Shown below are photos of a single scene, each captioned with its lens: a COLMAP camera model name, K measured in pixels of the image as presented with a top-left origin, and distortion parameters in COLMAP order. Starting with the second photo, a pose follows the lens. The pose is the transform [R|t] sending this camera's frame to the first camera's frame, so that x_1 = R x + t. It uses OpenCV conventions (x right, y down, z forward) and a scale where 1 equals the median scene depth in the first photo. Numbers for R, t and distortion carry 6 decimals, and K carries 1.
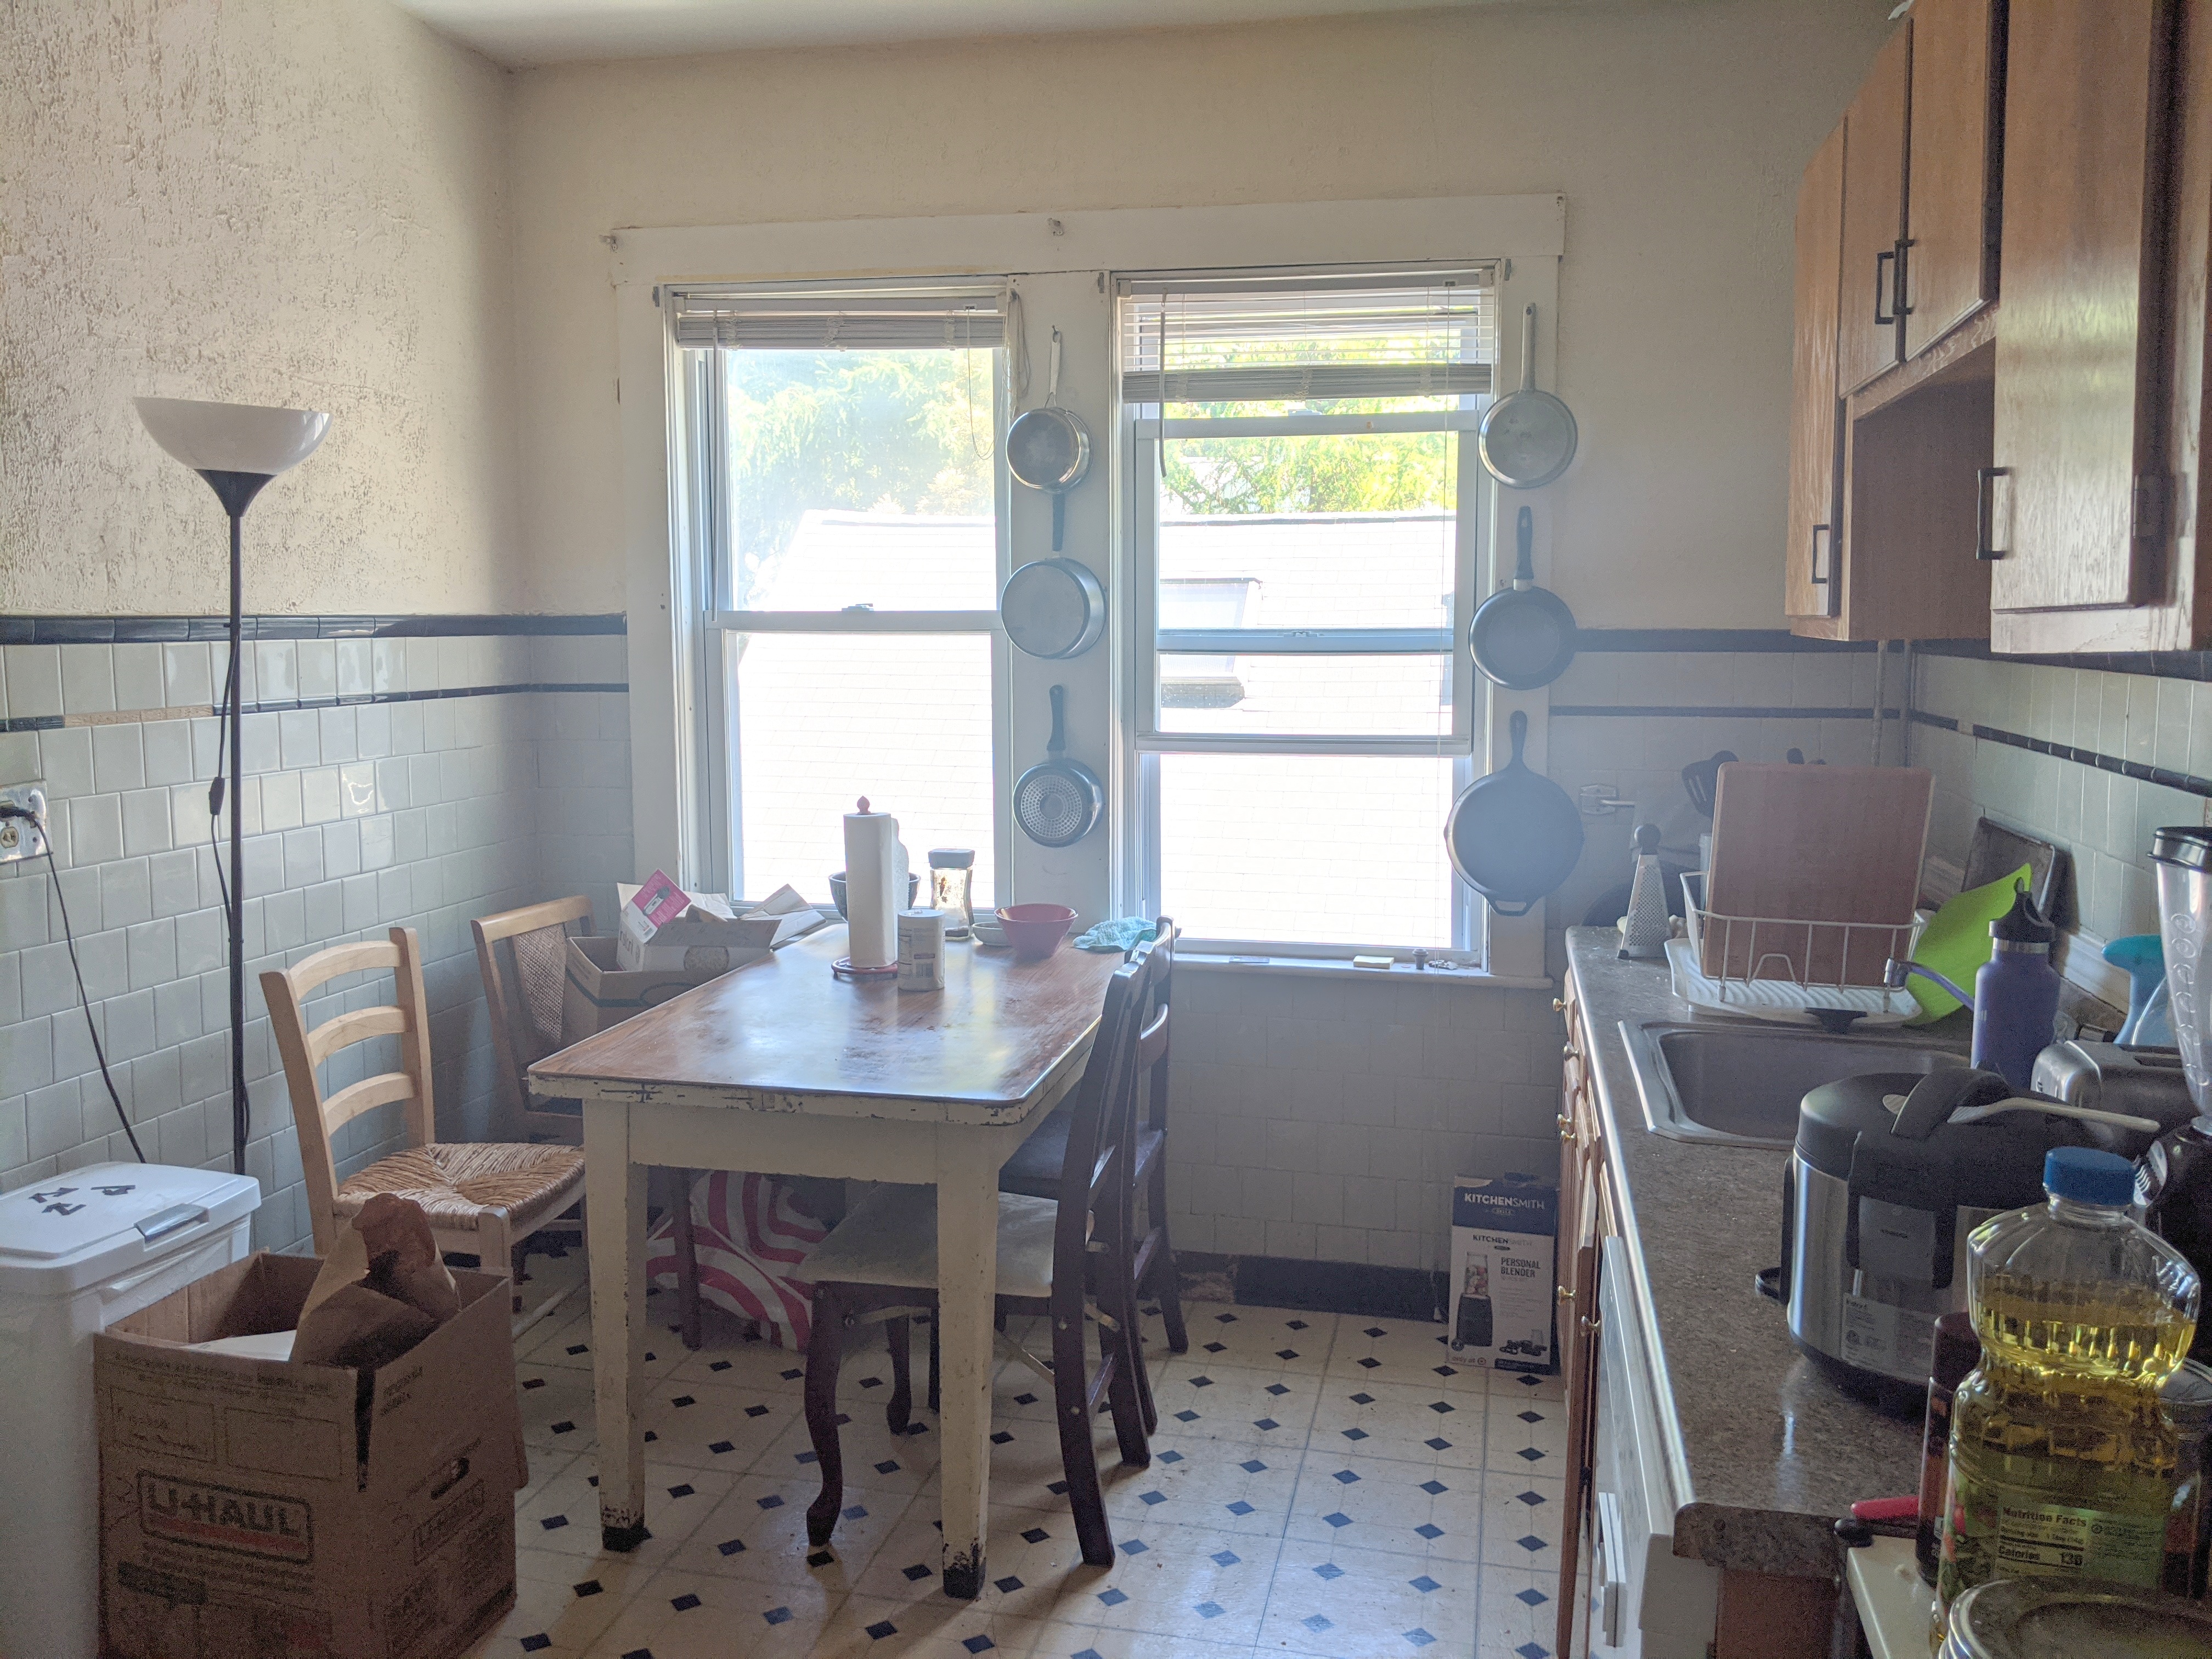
lens RADIAL K [[1795.0, 0, 1106.0], [0, 1795.0, 829.5], [0, 0, 1]] dist [0.060048, -0.002342]
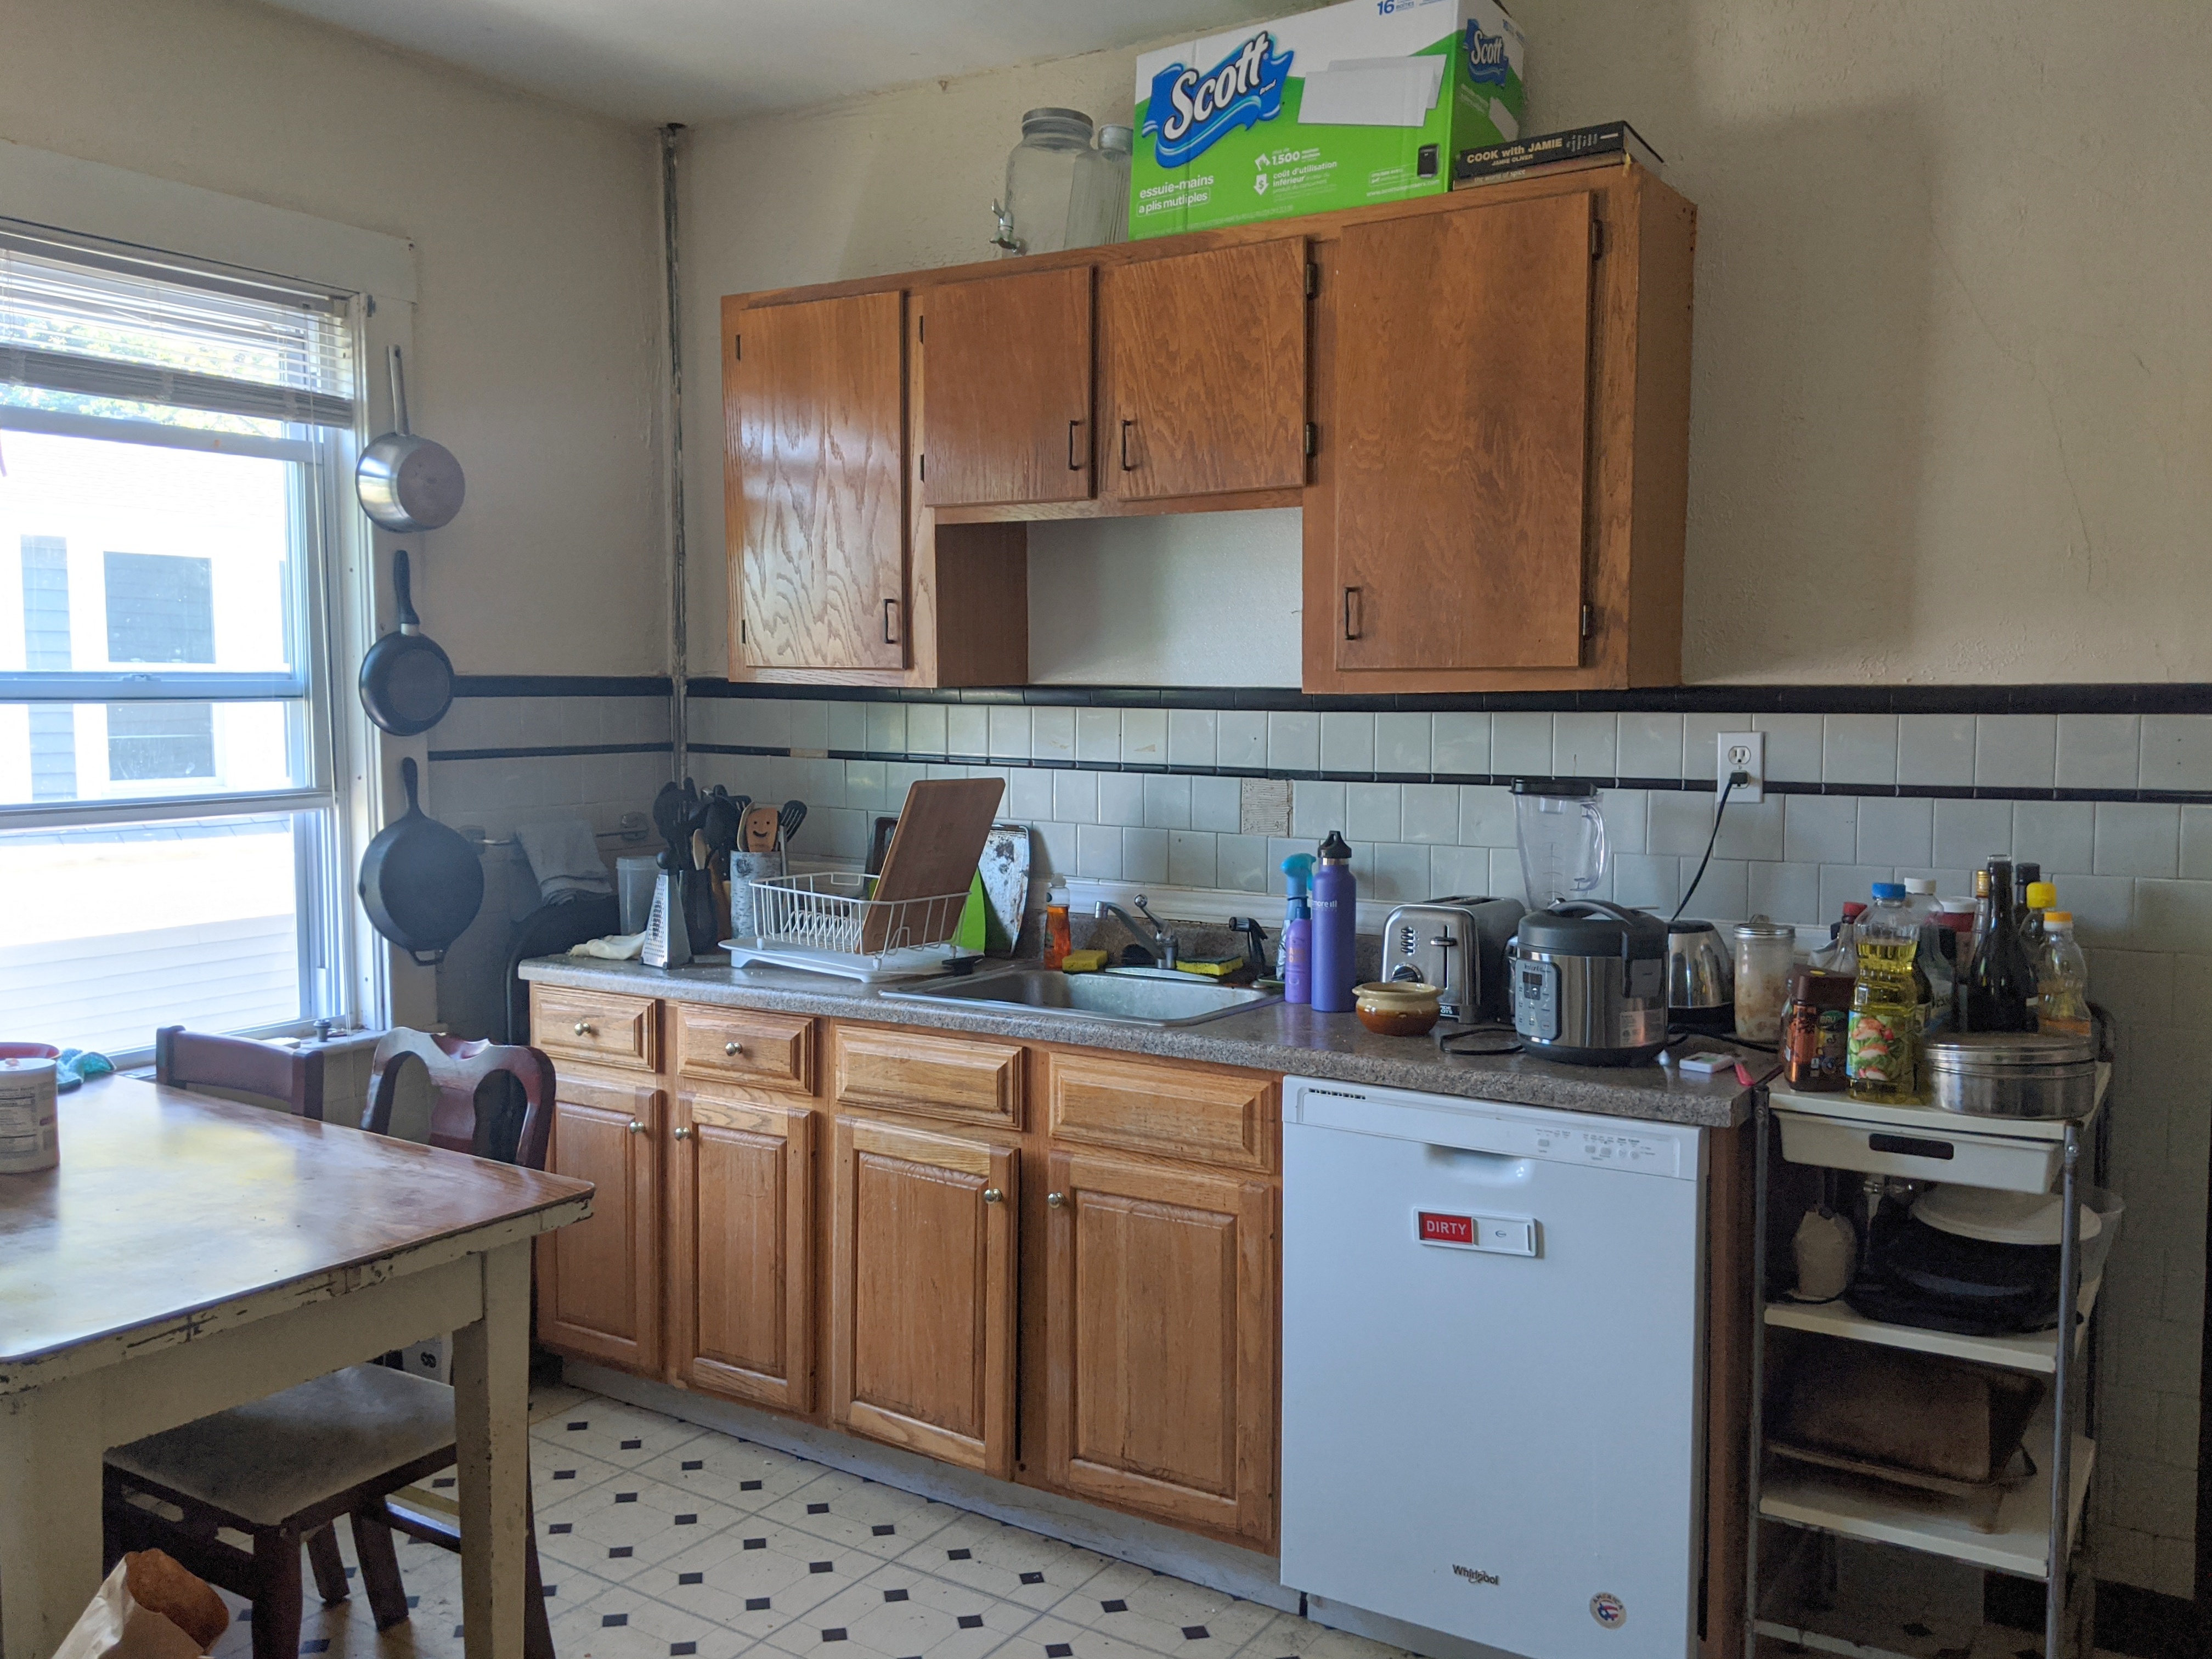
lens RADIAL K [[1878.2, 0, 1106.0], [0, 1878.2, 829.5], [0, 0, 1]] dist [0.125538, 0.000523]
pose [[0.371634, -0.081550, 0.924791, -0.599098], [0.104449, 0.993483, 0.045634, -0.034915], [-0.922485, 0.079634, 0.377730, 0.260172]]
